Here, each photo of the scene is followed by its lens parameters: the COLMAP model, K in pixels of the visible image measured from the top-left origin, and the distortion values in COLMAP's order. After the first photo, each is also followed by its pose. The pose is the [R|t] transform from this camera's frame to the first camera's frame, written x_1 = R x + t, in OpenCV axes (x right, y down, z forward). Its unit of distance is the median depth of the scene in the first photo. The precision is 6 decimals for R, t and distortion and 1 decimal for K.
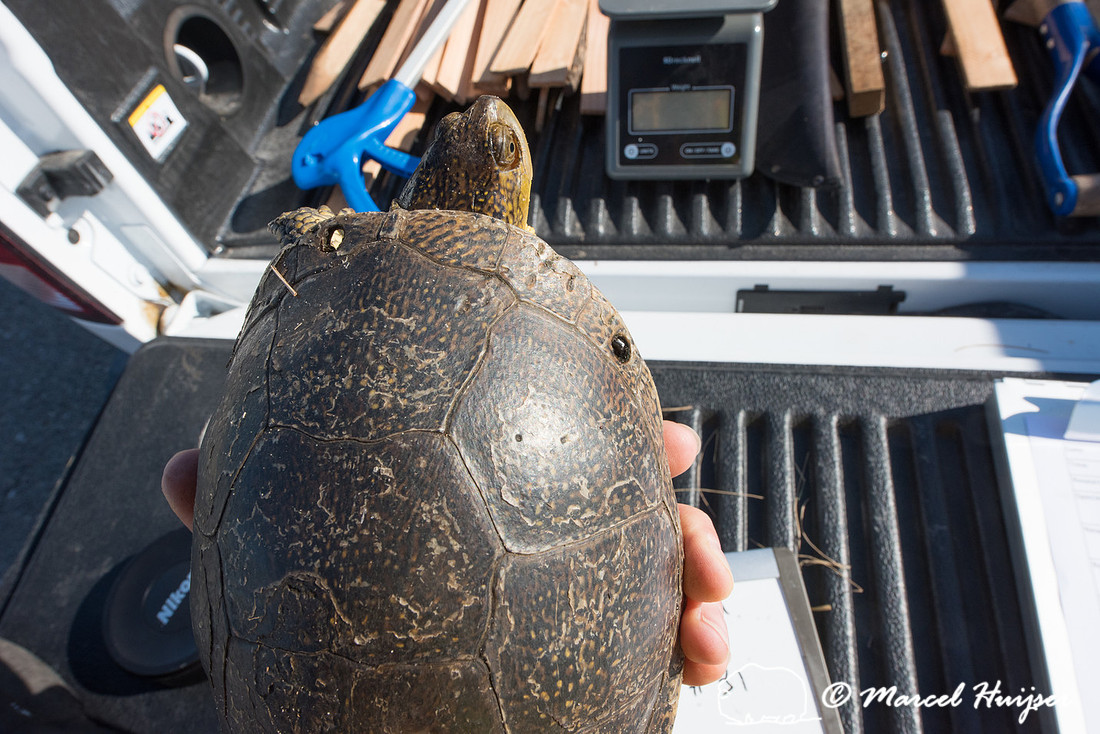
lens RADIAL K [[713.3, 0, 590.9], [0, 713.3, 388.4], [0, 0, 1]] dist [-0.015441, -0.000556]
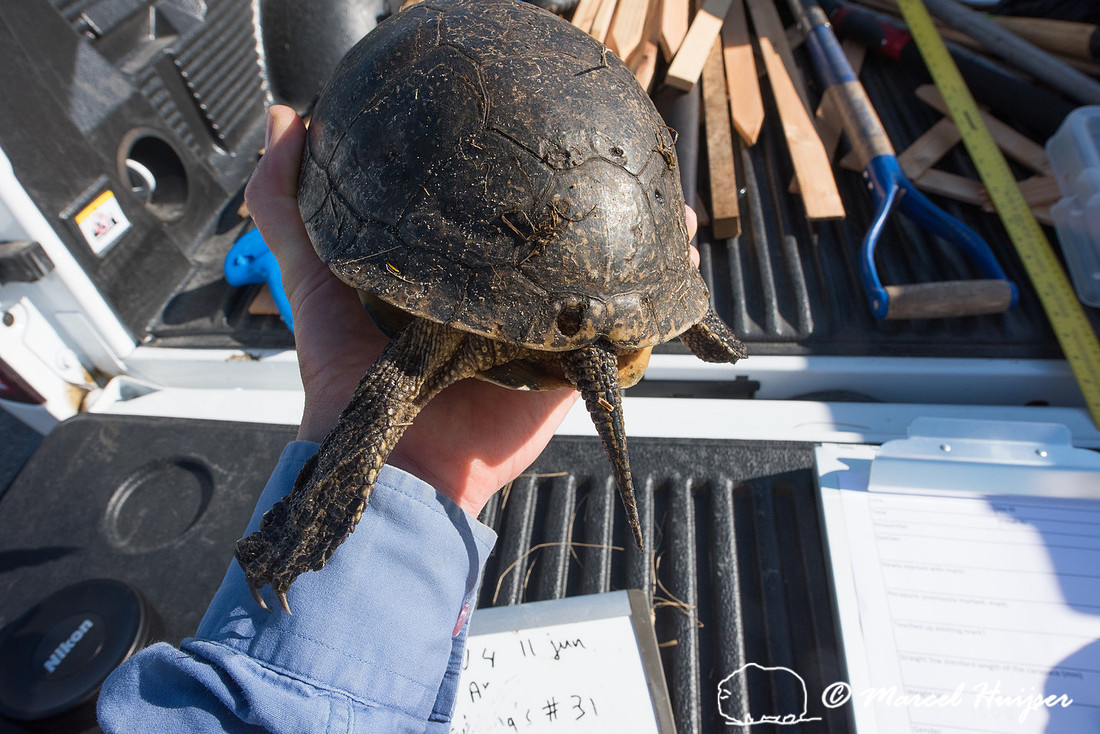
lens RADIAL K [[713.3, 0, 590.9], [0, 713.3, 388.4], [0, 0, 1]] dist [-0.015441, -0.000556]
pose [[0.996811, 0.017544, 0.077849, 0.078131], [-0.003585, 0.984395, -0.175936, 0.081268], [-0.079721, 0.175096, 0.981319, -0.117828]]
